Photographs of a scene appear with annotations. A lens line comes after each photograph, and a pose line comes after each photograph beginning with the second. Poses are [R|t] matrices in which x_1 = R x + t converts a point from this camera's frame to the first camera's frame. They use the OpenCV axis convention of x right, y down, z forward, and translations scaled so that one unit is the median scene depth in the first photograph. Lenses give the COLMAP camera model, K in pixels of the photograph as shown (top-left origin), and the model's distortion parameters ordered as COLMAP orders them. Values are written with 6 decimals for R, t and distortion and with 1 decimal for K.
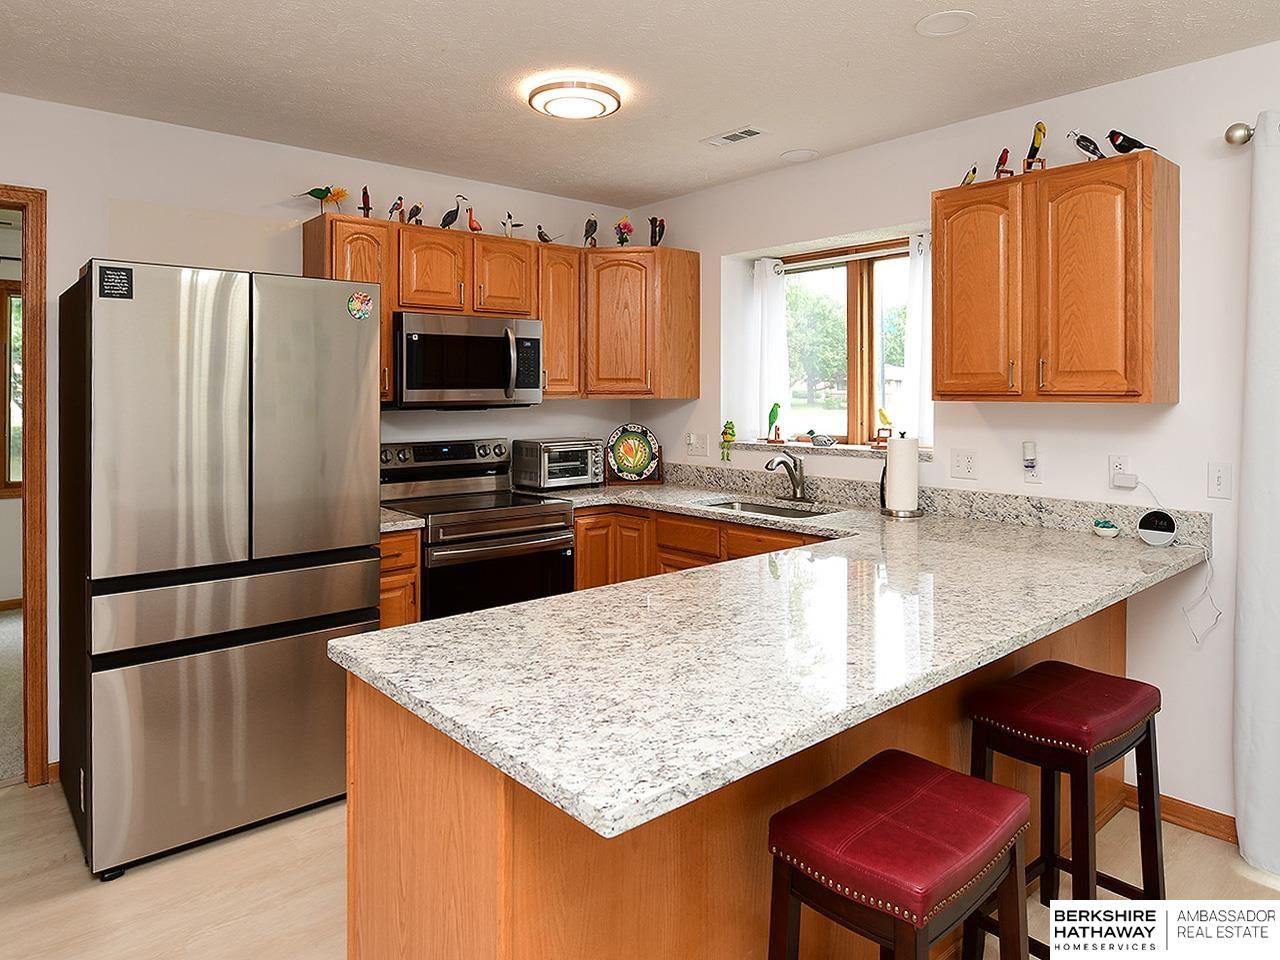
lens RADIAL K [[811.9, 0, 640.0], [0, 811.9, 480.0], [0, 0, 1]] dist [-0.002067, -0.000299]
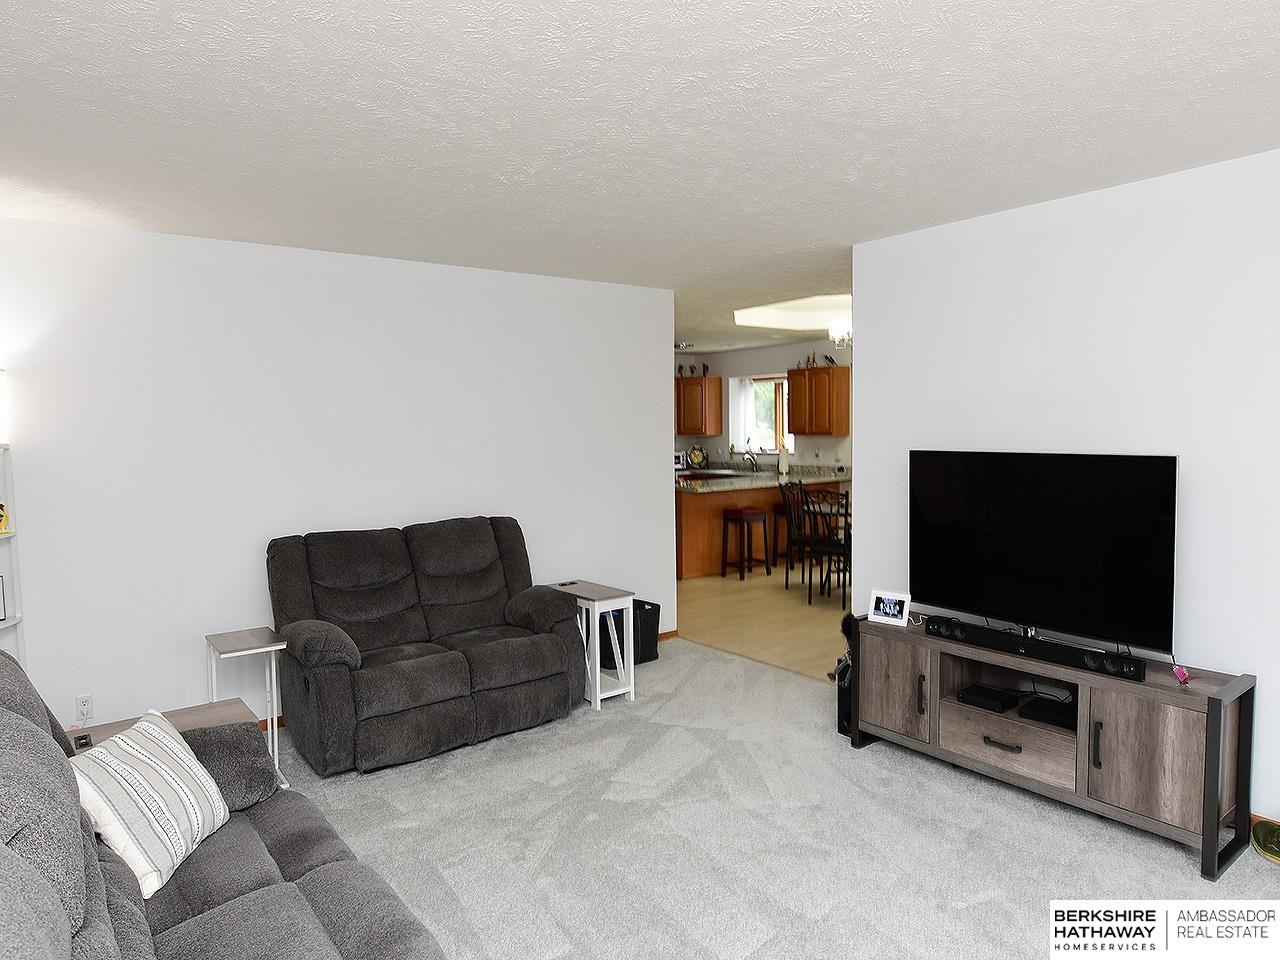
lens RADIAL K [[825.2, 0, 640.0], [0, 825.2, 480.0], [0, 0, 1]] dist [0.000043, -0.000005]
pose [[0.993955, -0.023661, -0.107209, 0.096945], [0.020413, 0.999302, -0.031291, 0.126046], [0.107874, 0.028913, 0.993744, -1.760590]]
